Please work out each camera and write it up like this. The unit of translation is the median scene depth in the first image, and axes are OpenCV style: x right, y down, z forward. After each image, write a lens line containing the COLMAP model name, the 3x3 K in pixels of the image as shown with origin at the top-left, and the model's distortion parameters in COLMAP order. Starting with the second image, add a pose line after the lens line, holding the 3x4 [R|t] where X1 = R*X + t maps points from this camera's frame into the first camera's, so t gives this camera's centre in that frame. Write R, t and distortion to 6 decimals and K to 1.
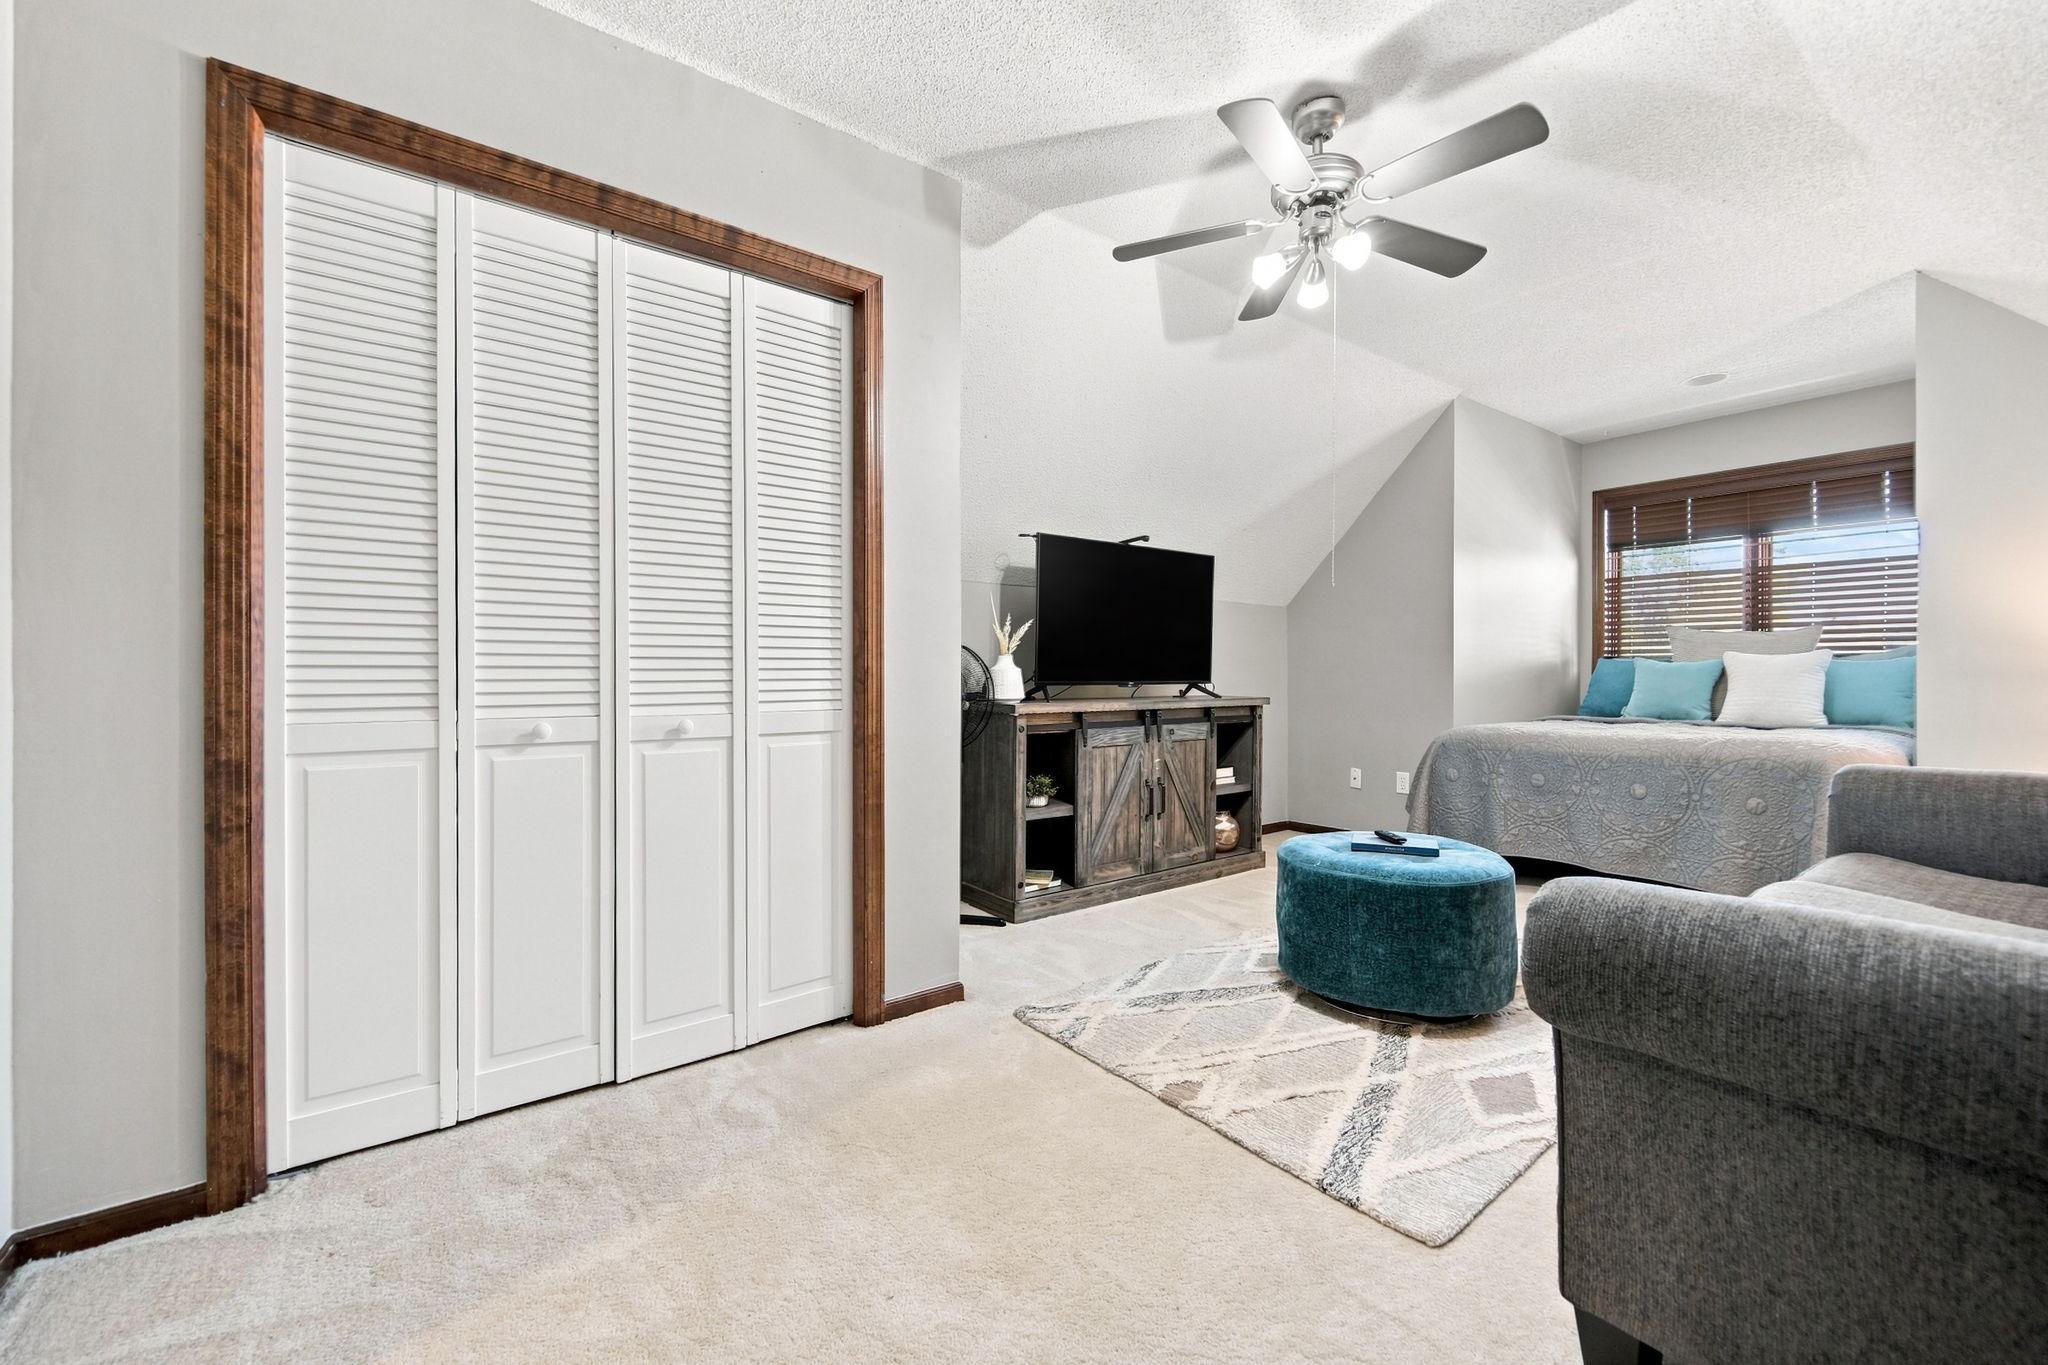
lens RADIAL K [[829.7, 0, 1024.0], [0, 829.7, 682.5], [0, 0, 1]] dist [0.001063, 0.000048]
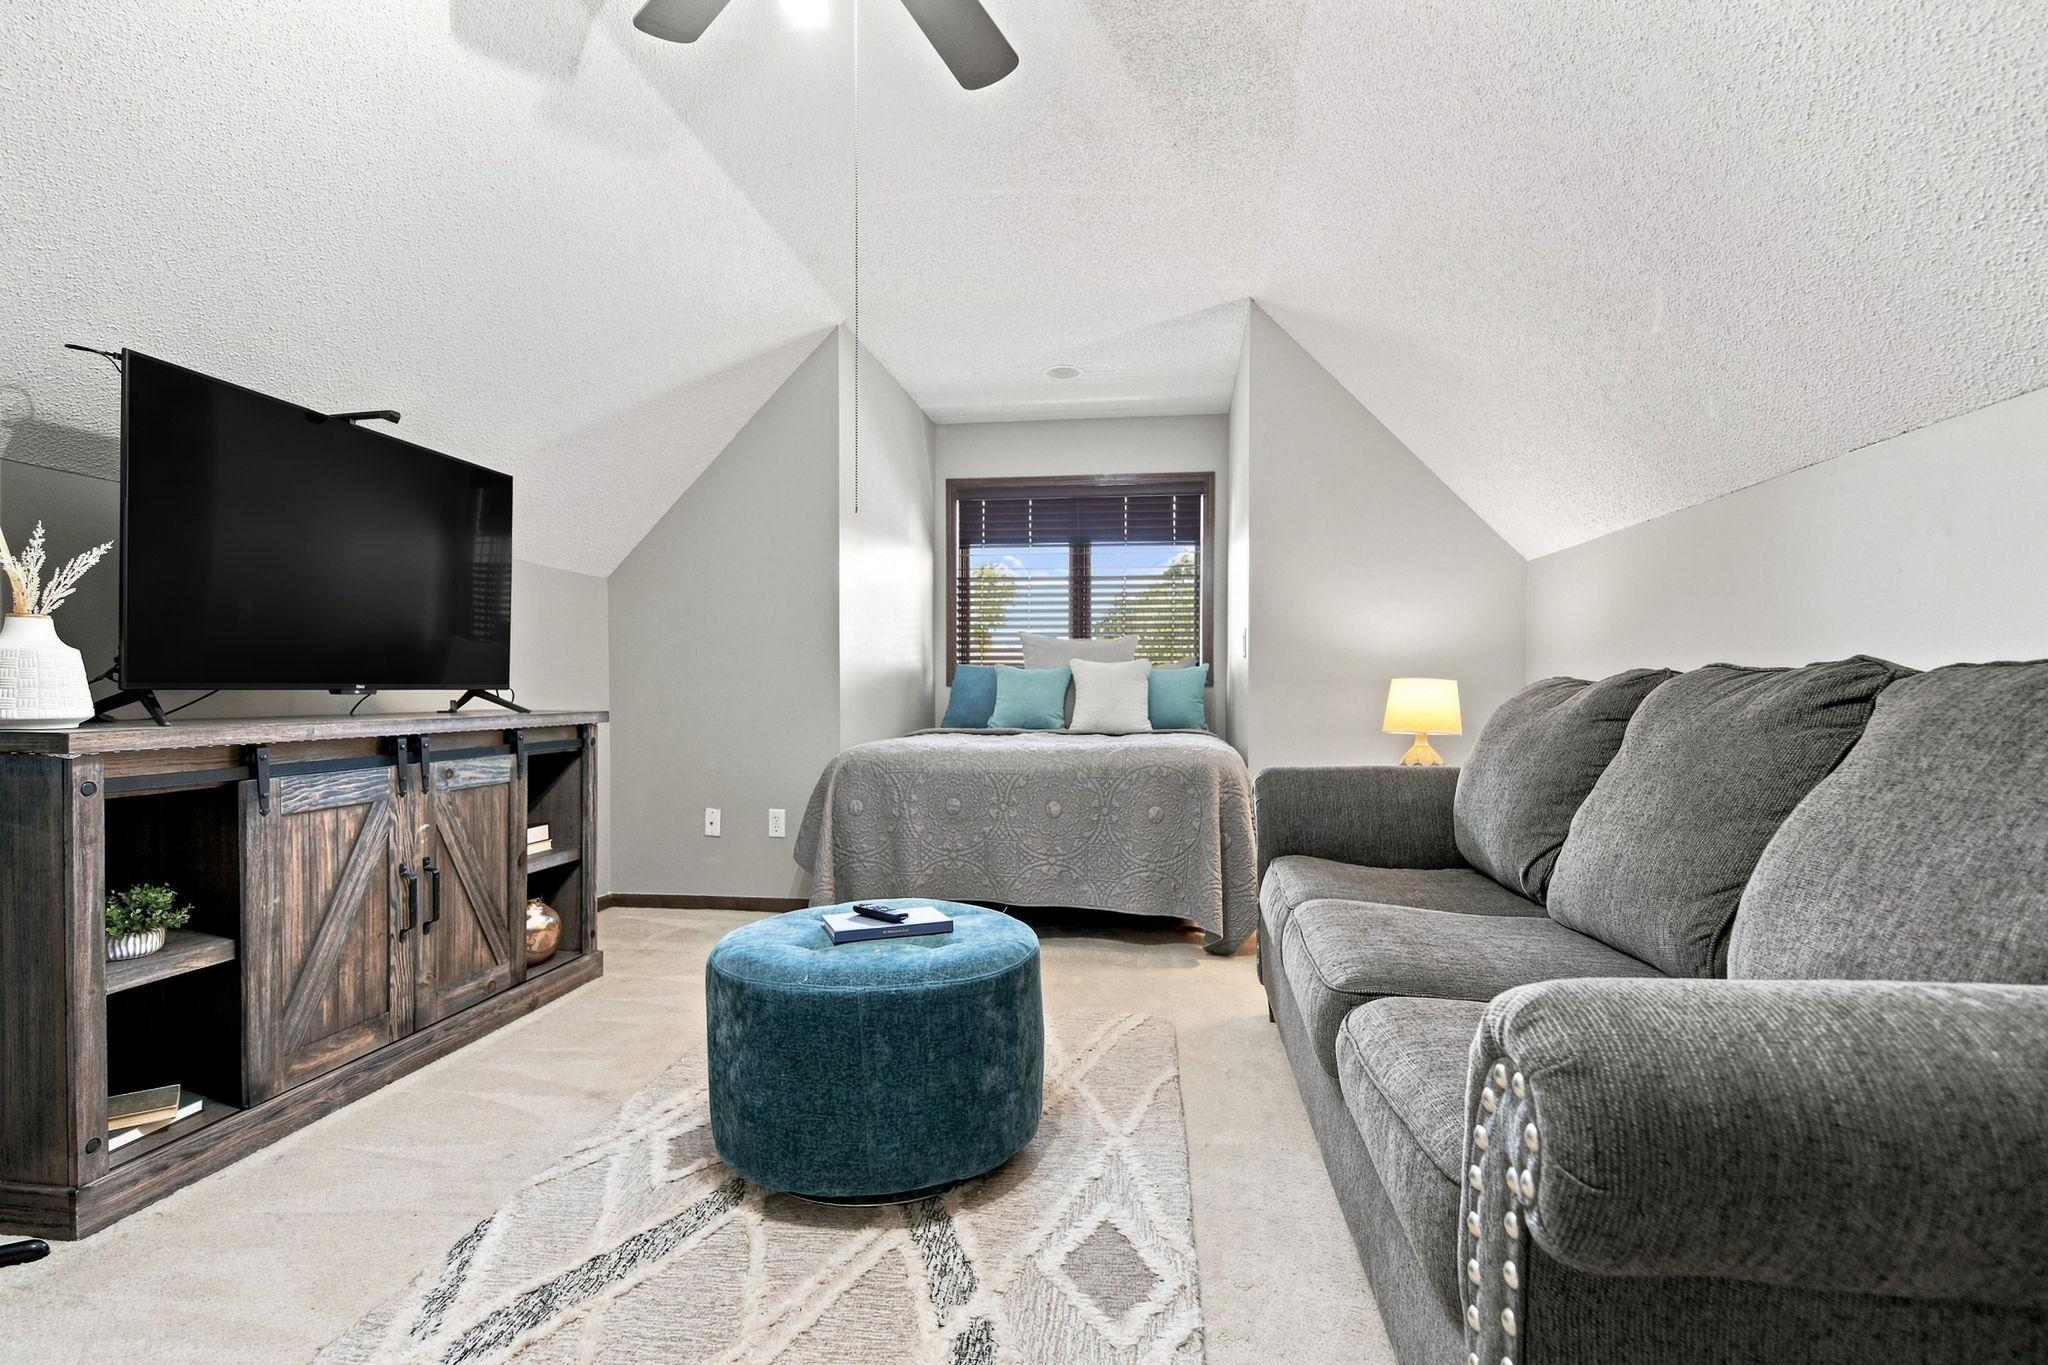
lens RADIAL K [[982.9, 0, 1026.7], [0, 982.9, 711.4], [0, 0, 1]] dist [0.016688, -0.008970]
pose [[0.697645, -0.013483, 0.716316, -0.029106], [0.004835, 0.999889, 0.014112, 0.010091], [-0.716427, -0.006382, 0.697633, 0.265089]]
